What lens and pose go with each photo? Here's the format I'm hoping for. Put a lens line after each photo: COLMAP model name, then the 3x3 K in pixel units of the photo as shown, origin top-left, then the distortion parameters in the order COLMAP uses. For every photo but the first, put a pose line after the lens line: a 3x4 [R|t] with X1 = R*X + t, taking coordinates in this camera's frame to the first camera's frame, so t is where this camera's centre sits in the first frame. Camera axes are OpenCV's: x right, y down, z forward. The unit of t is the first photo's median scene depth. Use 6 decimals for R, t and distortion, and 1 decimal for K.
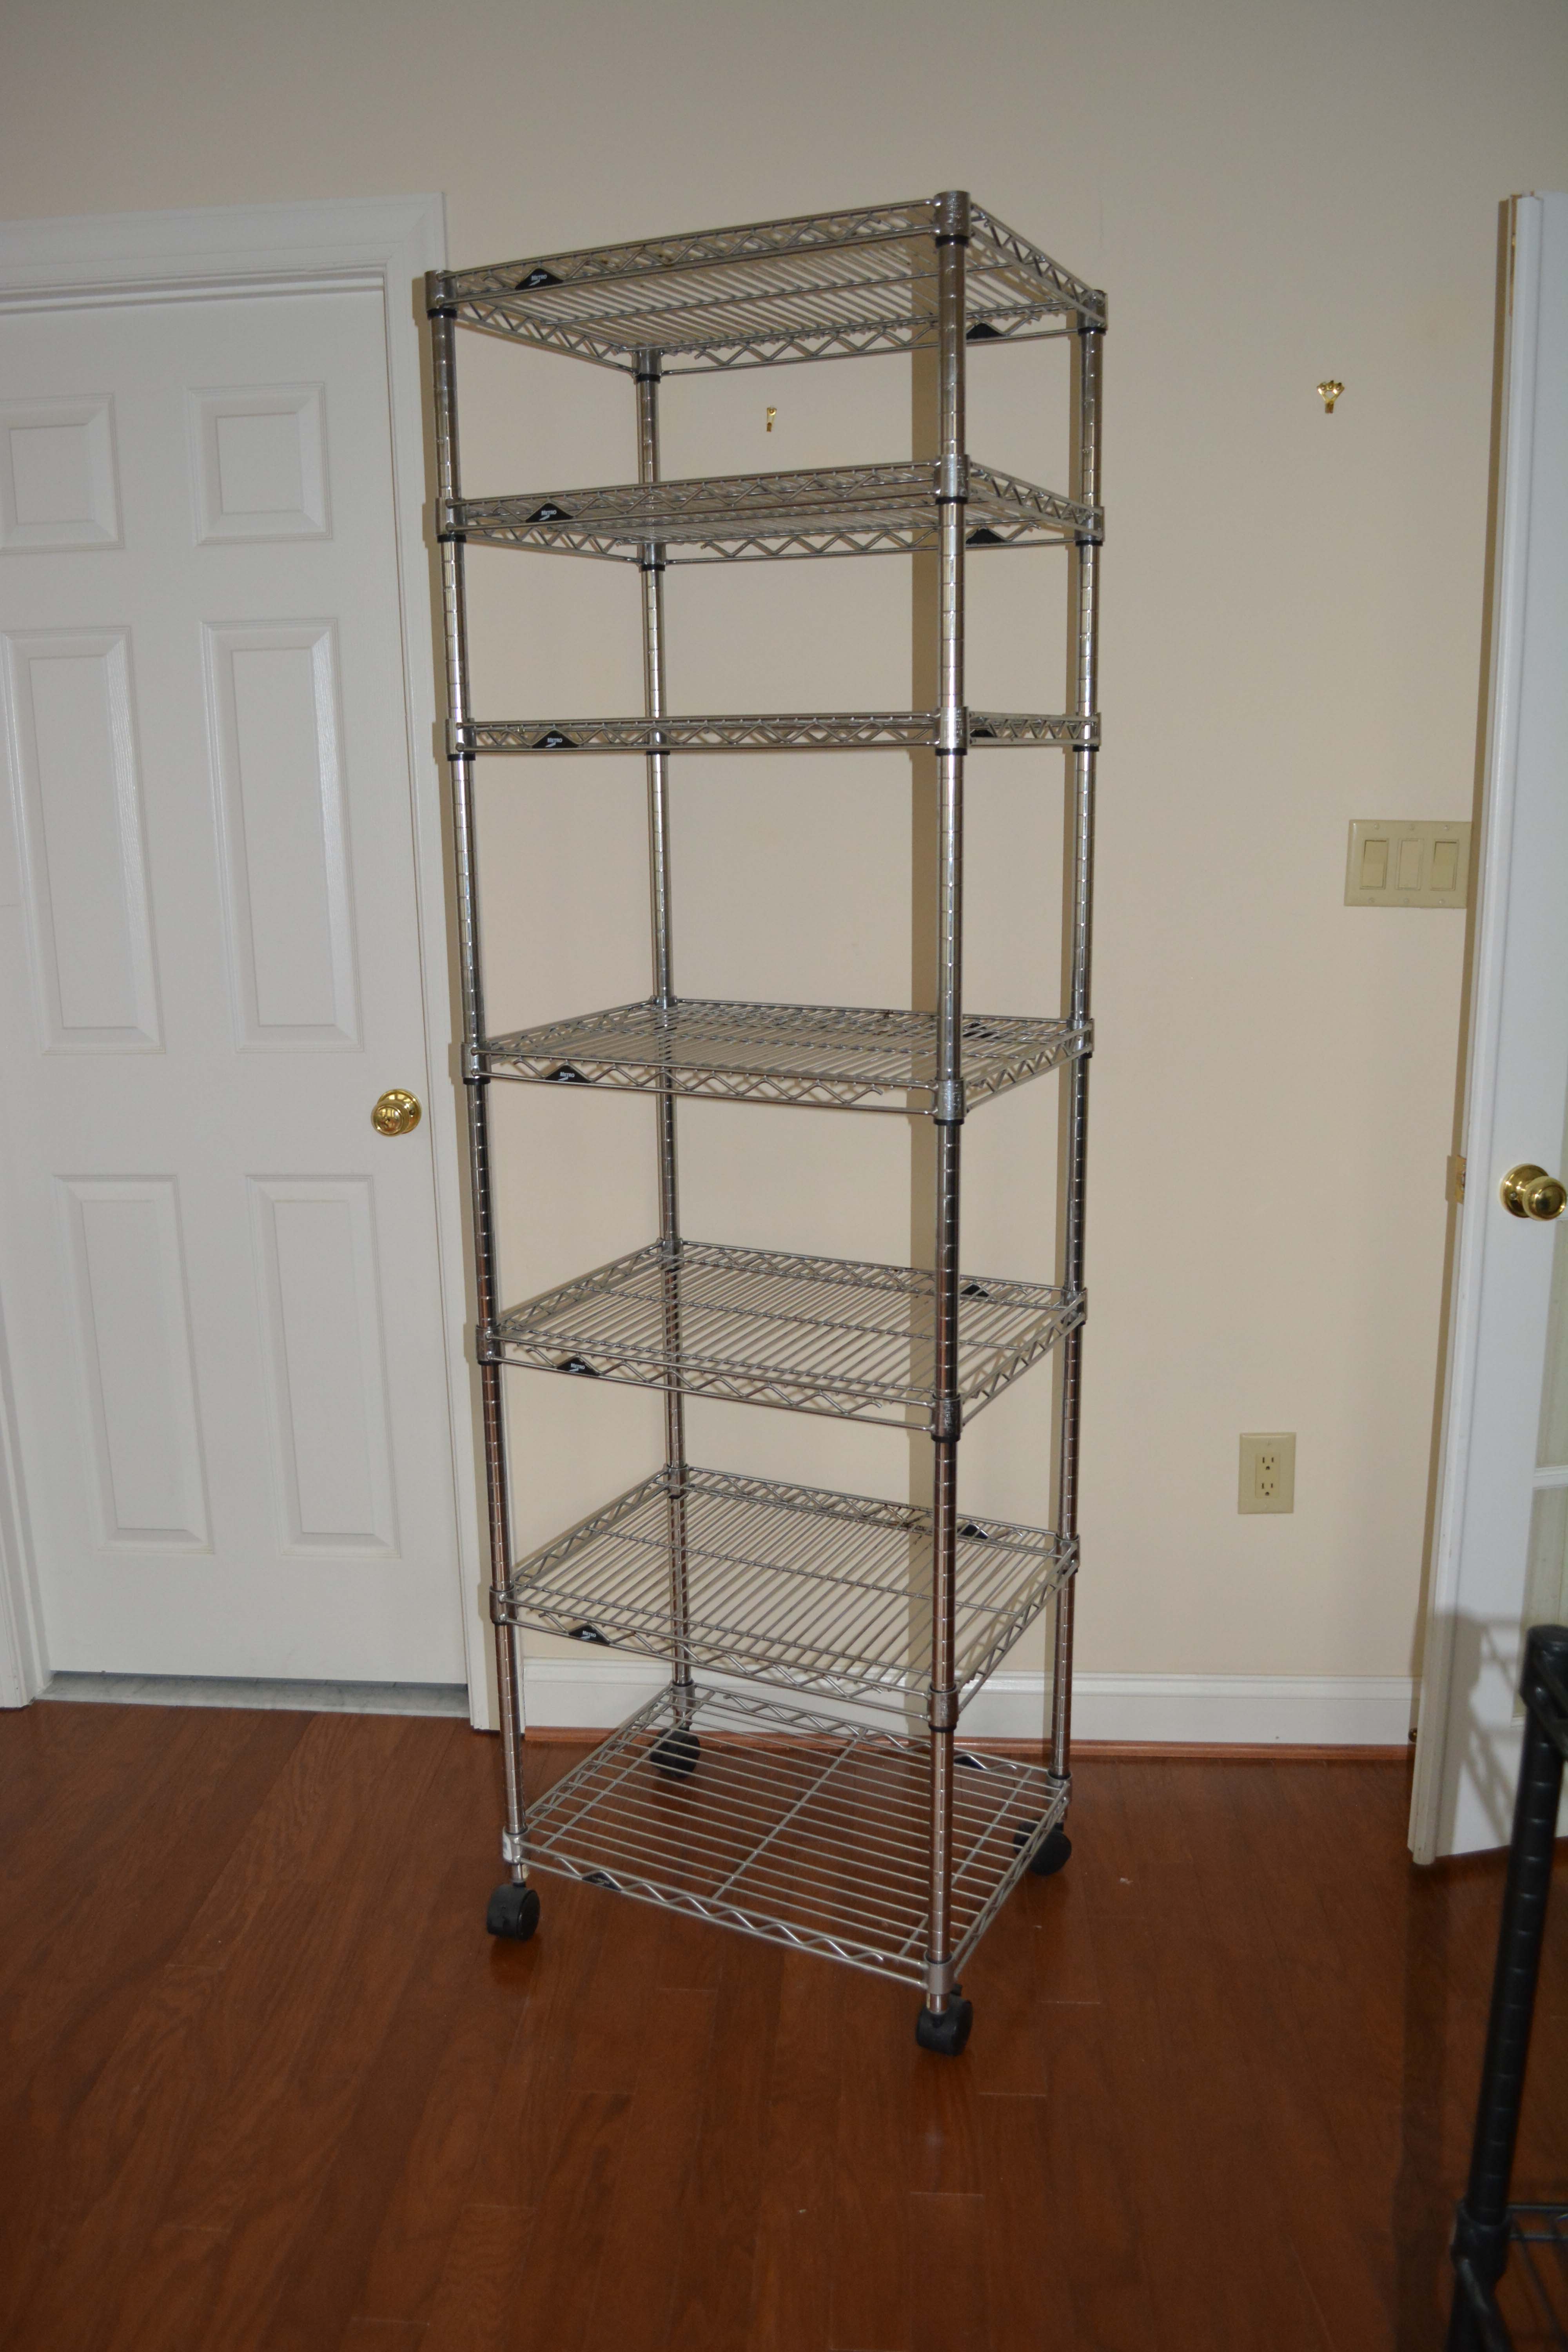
lens RADIAL K [[1853.2, 0, 784.0], [0, 1853.2, 1176.0], [0, 0, 1]] dist [-0.067958, 0.002003]
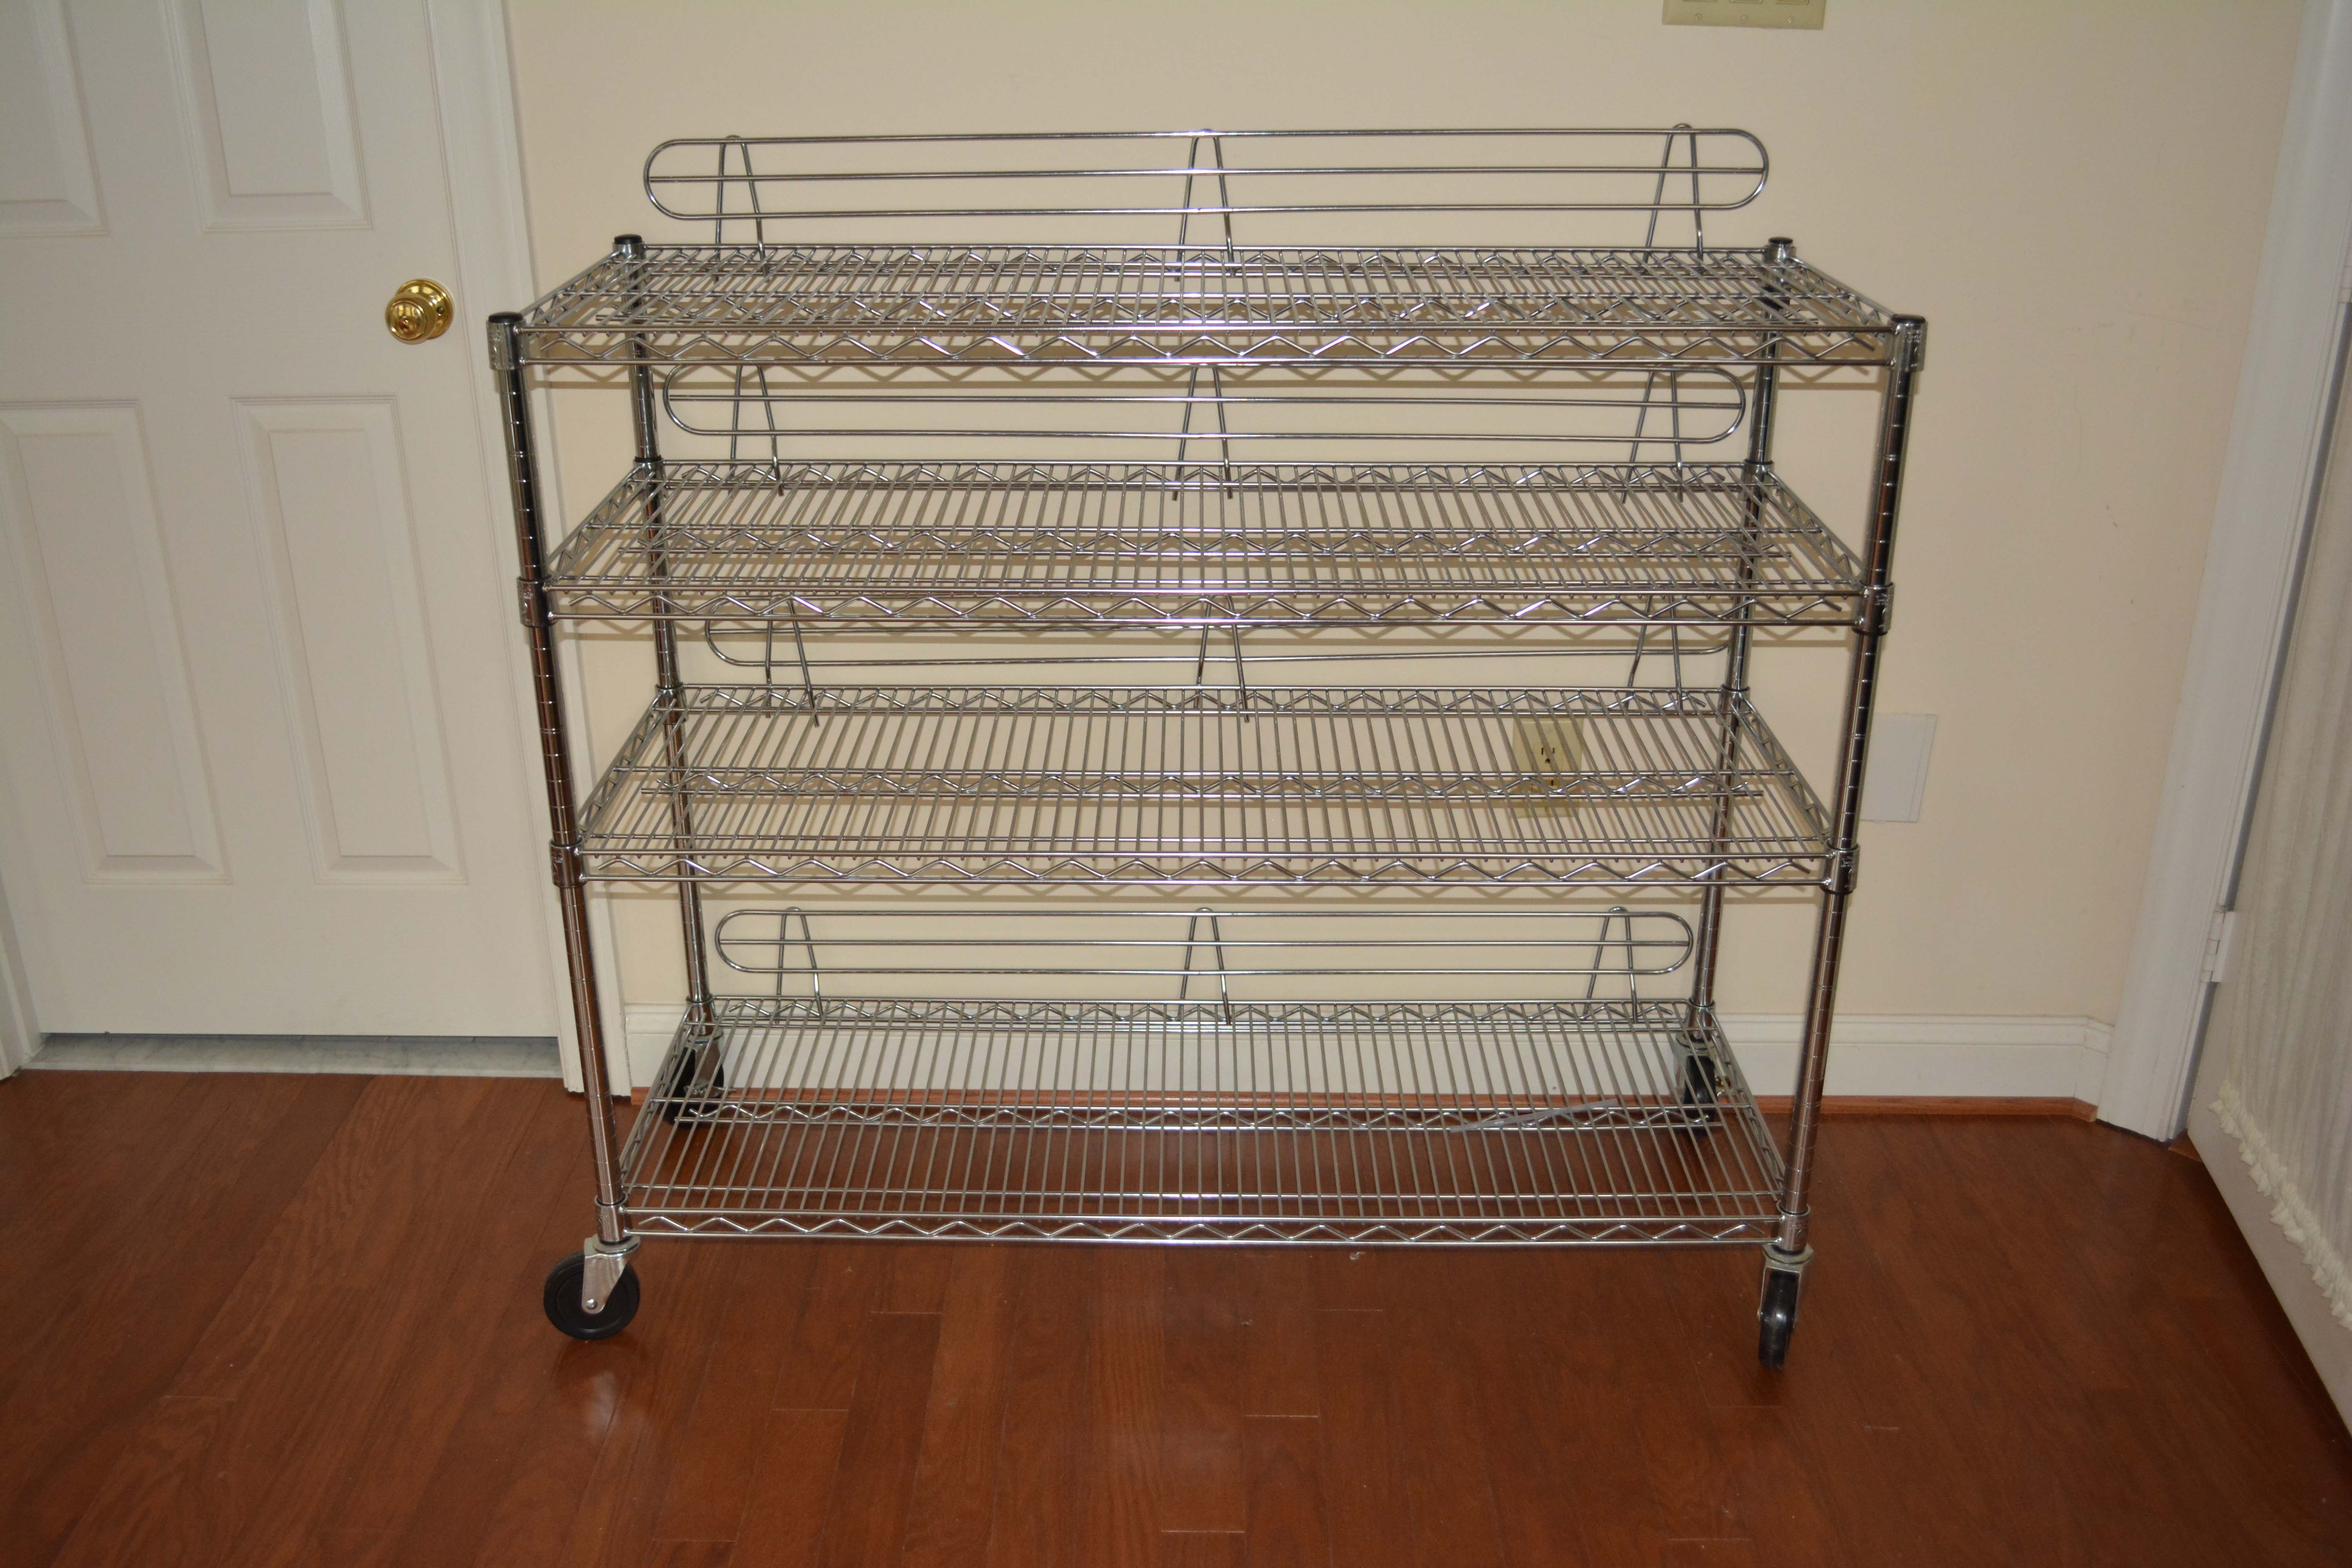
lens RADIAL K [[2088.8, 0, 1176.0], [0, 2088.8, 784.0], [0, 0, 1]] dist [-0.045957, 0.000244]
pose [[0.998860, -0.014140, 0.045601, 0.059458], [0.006339, 0.985957, 0.166878, 0.017534], [-0.047320, -0.166399, 0.984922, 0.114055]]
